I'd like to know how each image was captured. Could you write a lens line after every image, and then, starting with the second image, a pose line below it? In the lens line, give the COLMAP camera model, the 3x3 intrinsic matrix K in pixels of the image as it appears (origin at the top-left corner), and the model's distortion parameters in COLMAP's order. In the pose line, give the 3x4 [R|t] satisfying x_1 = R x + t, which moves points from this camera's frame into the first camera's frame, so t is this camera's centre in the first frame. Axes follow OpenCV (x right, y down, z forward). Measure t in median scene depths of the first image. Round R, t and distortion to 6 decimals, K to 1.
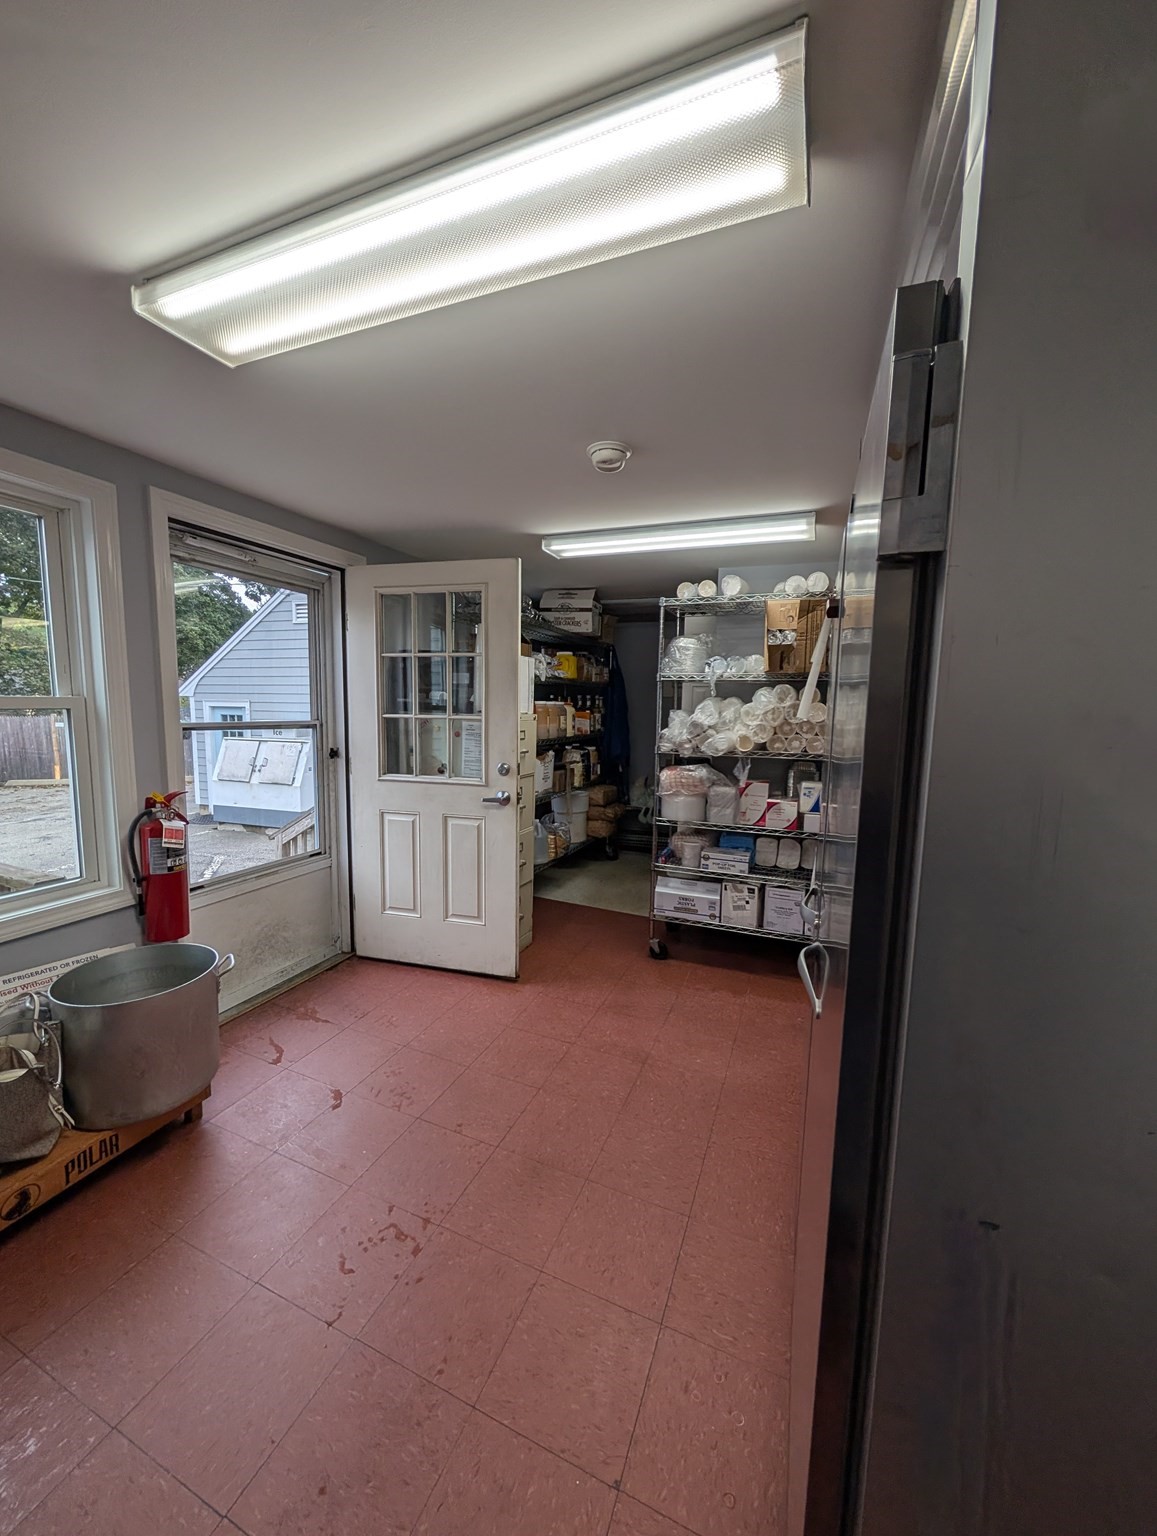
lens RADIAL K [[580.6, 0, 575.9], [0, 580.6, 766.4], [0, 0, 1]] dist [-0.002205, 0.000693]
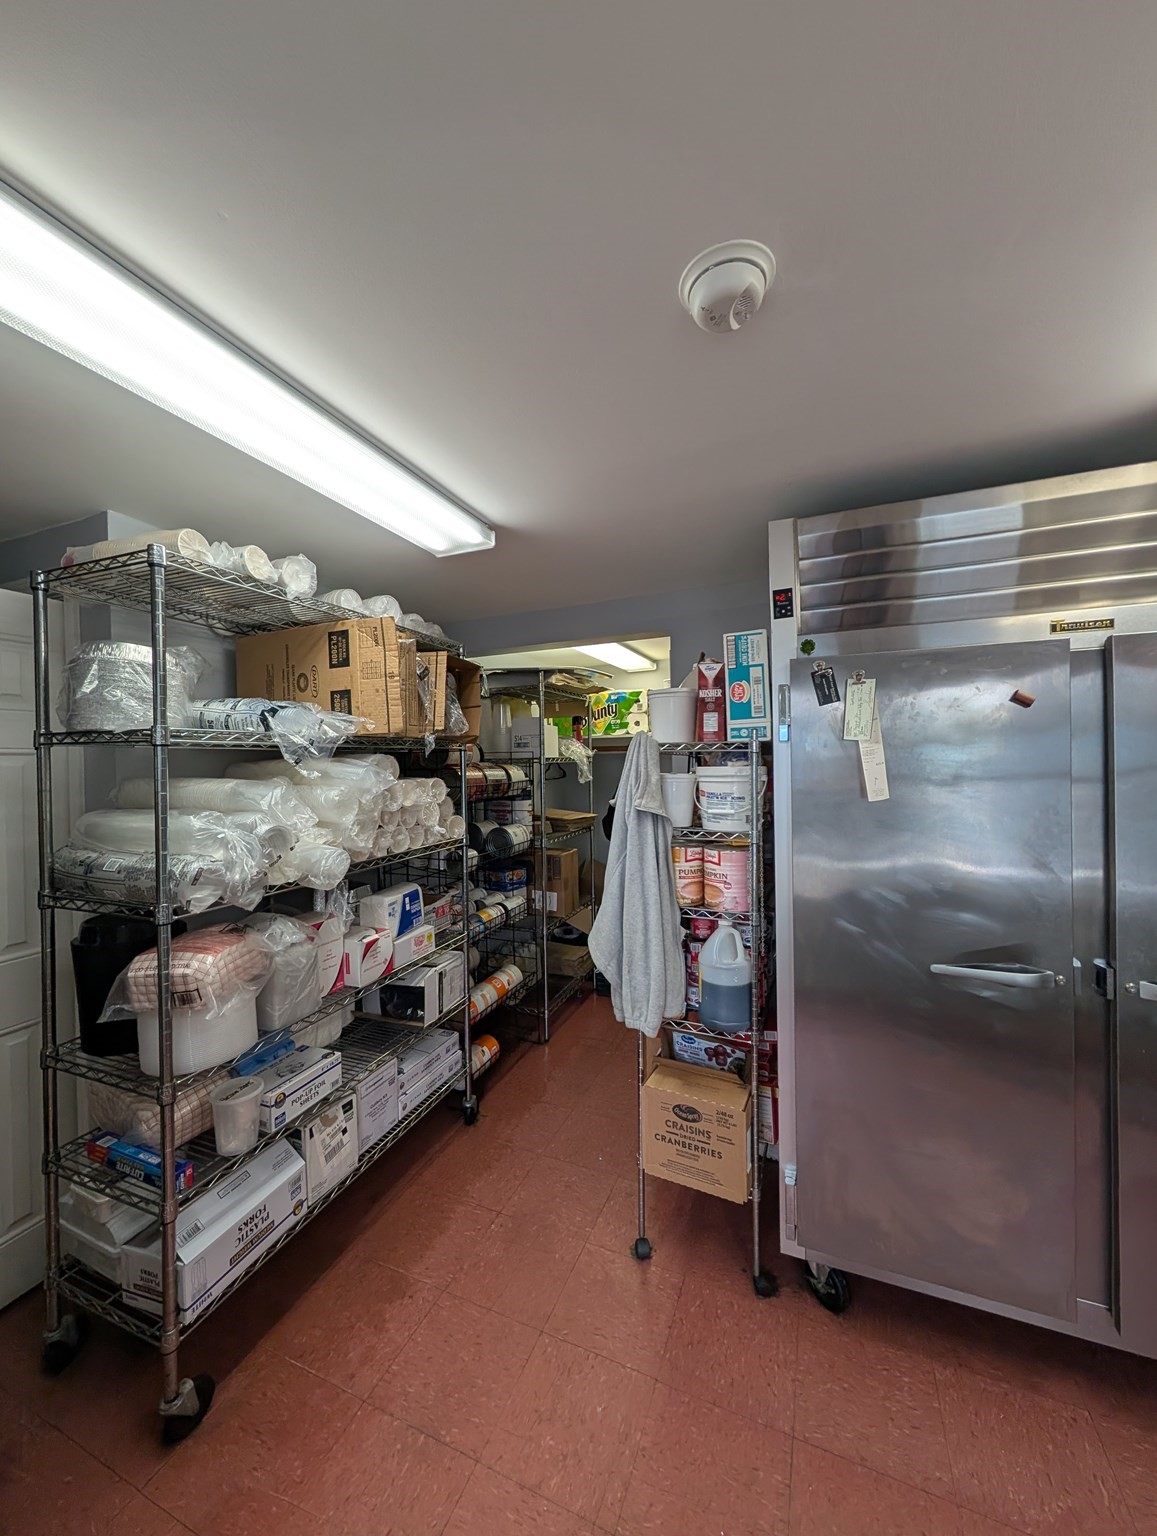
lens RADIAL K [[580.6, 0, 575.9], [0, 580.6, 766.4], [0, 0, 1]] dist [-0.002205, 0.000693]
pose [[-0.007624, -0.020470, 0.999761, -0.267418], [0.129533, 0.991347, 0.021286, -0.103939], [-0.991546, 0.129664, -0.004907, 0.713729]]
